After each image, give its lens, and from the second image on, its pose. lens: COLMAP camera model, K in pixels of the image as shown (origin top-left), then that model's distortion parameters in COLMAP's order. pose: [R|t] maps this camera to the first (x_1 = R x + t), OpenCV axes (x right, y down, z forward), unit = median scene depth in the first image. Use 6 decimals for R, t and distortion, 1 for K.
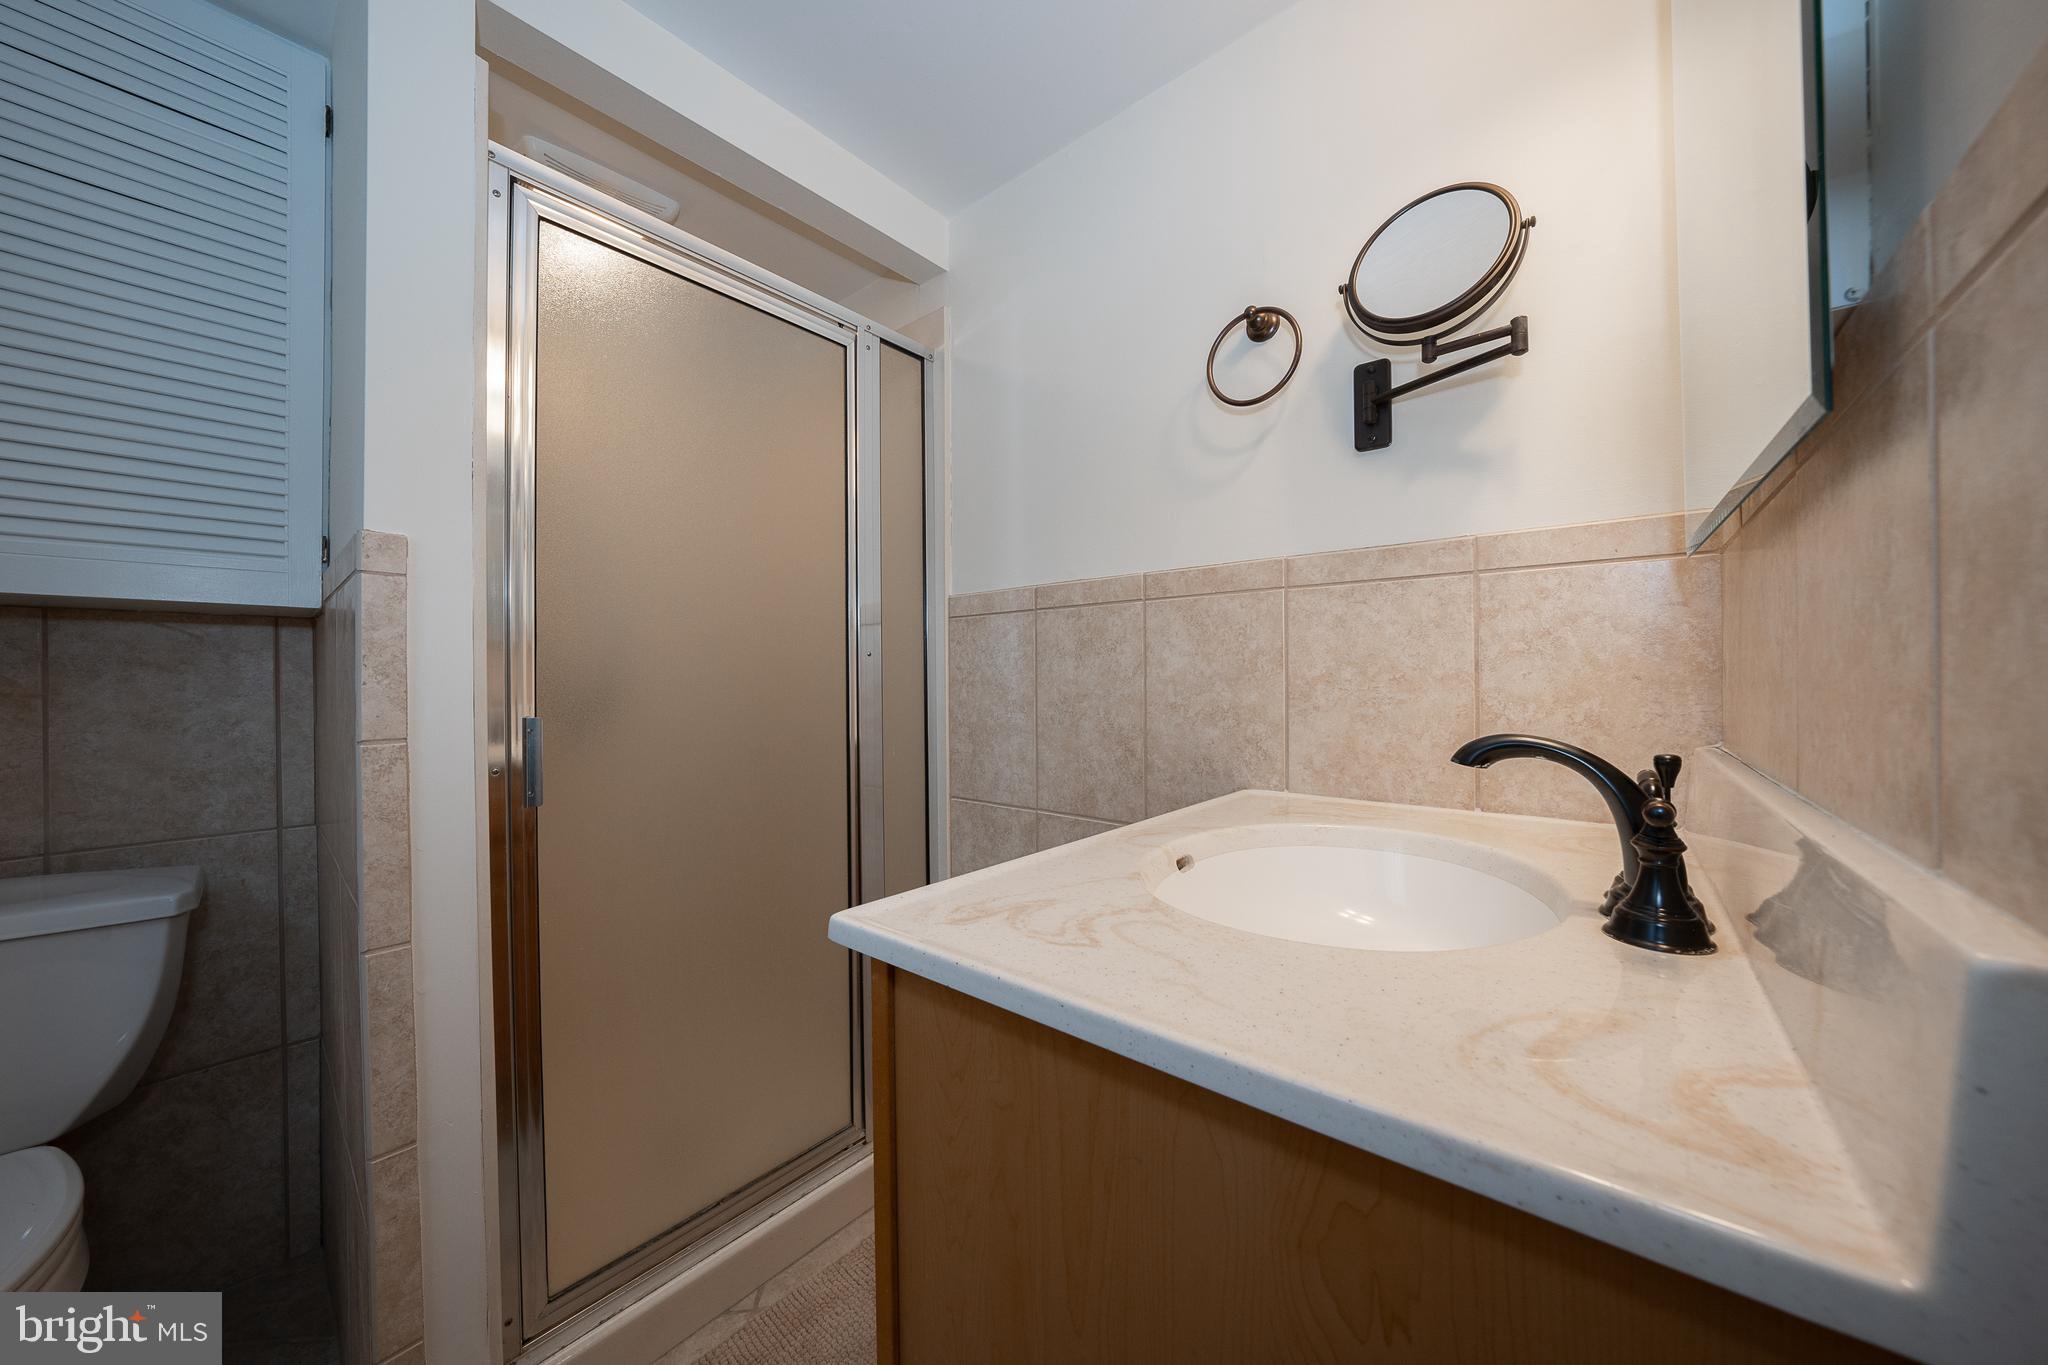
lens RADIAL K [[705.6, 0, 1026.7], [0, 705.6, 677.2], [0, 0, 1]] dist [-0.030317, 0.006429]
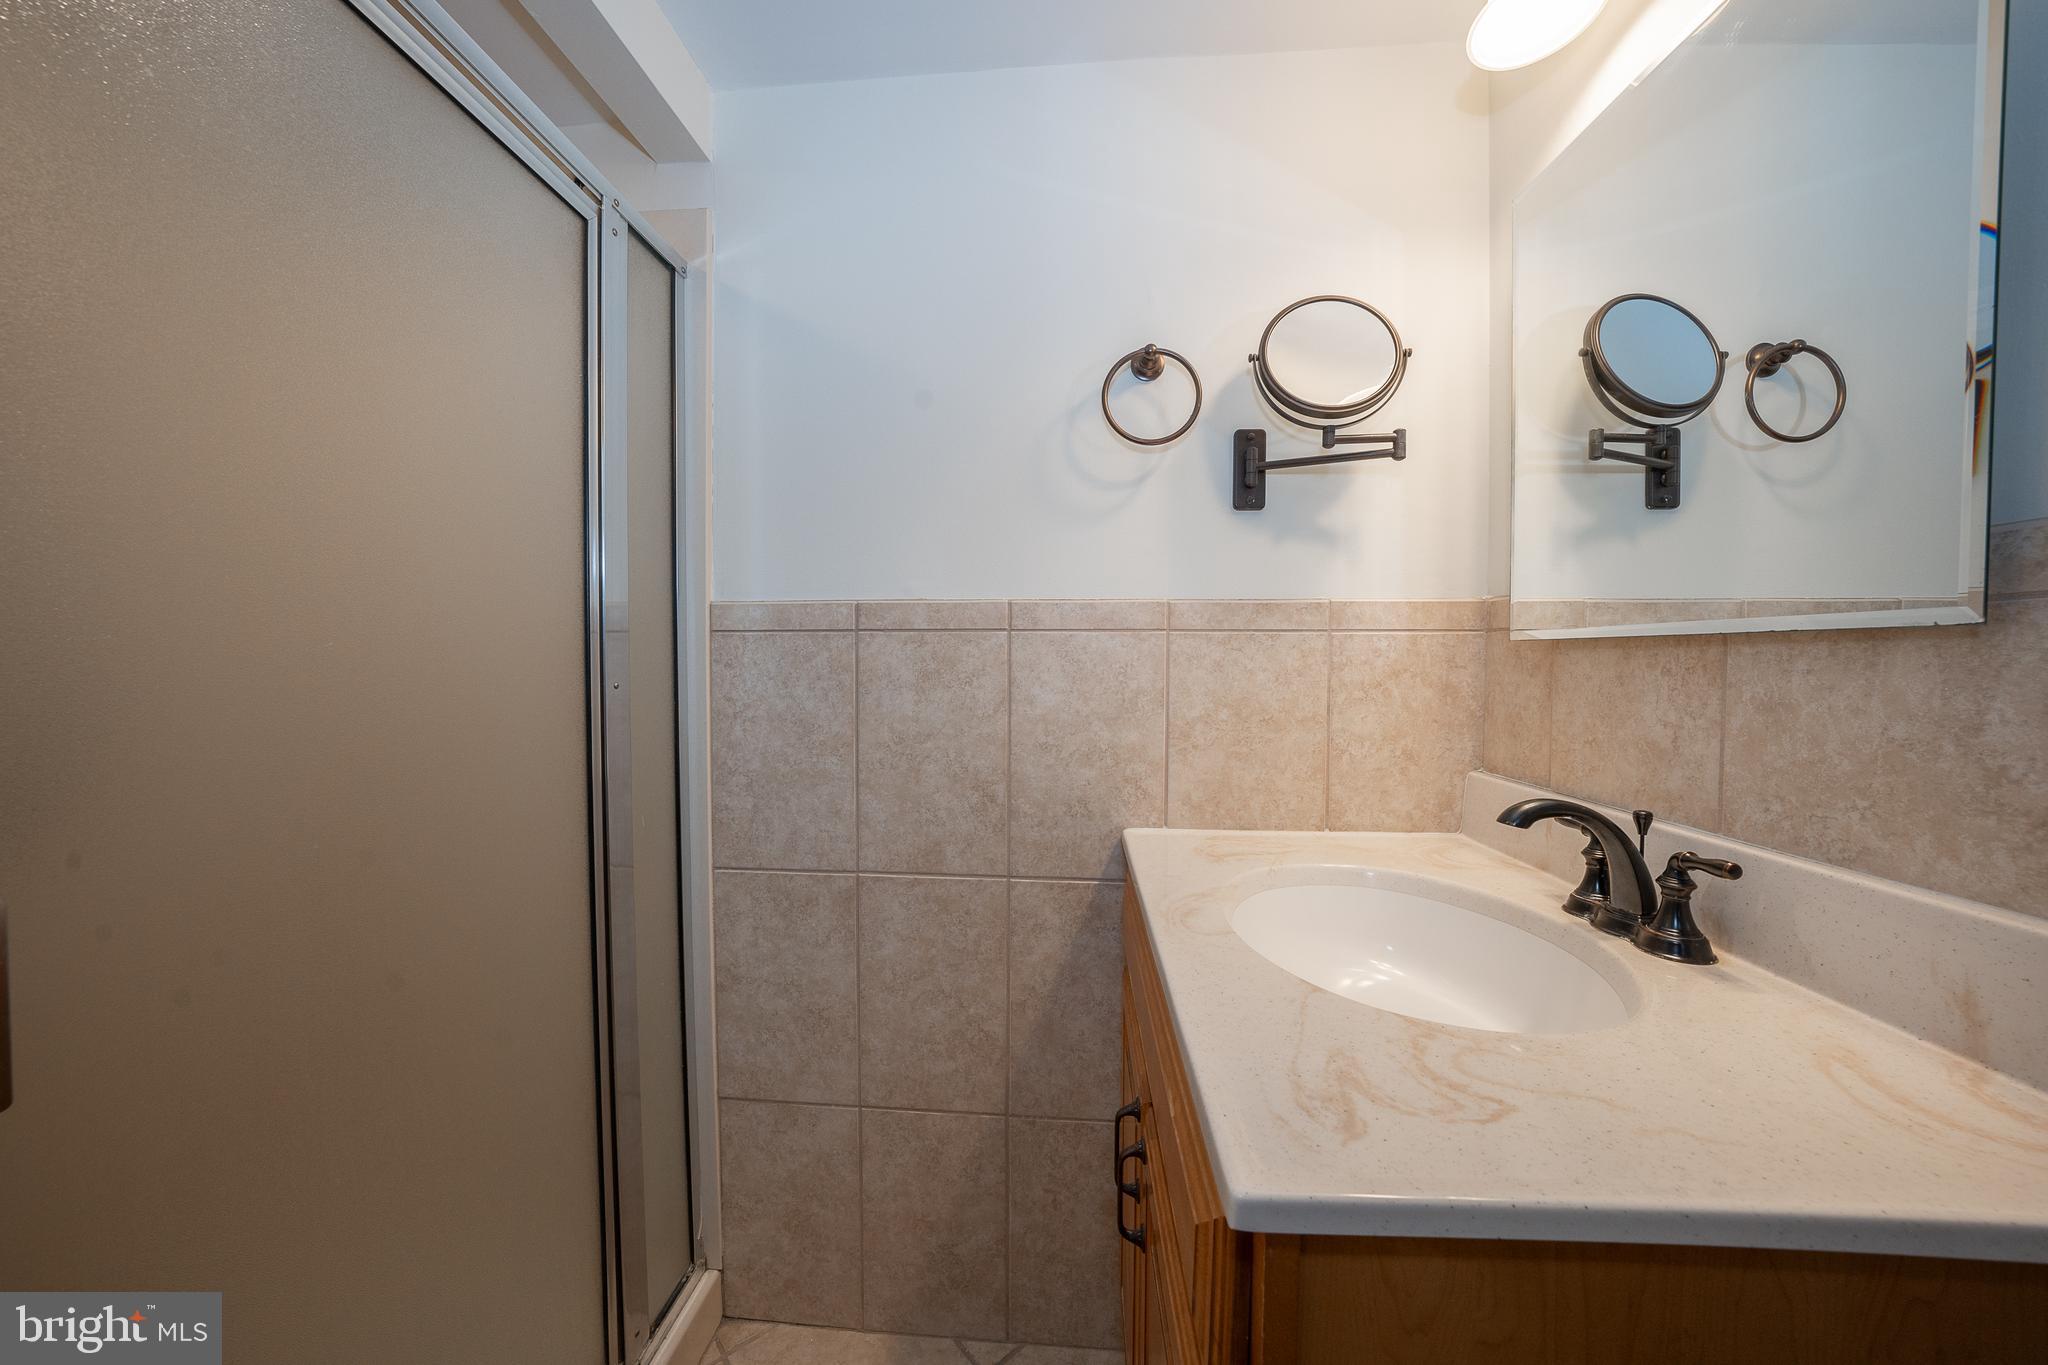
lens RADIAL K [[705.6, 0, 1026.7], [0, 705.6, 677.2], [0, 0, 1]] dist [-0.030317, 0.006429]
pose [[0.807241, -0.007801, 0.590170, -0.362408], [-0.008860, 0.999640, 0.025332, -0.074442], [-0.590155, -0.025677, 0.806881, 0.259337]]
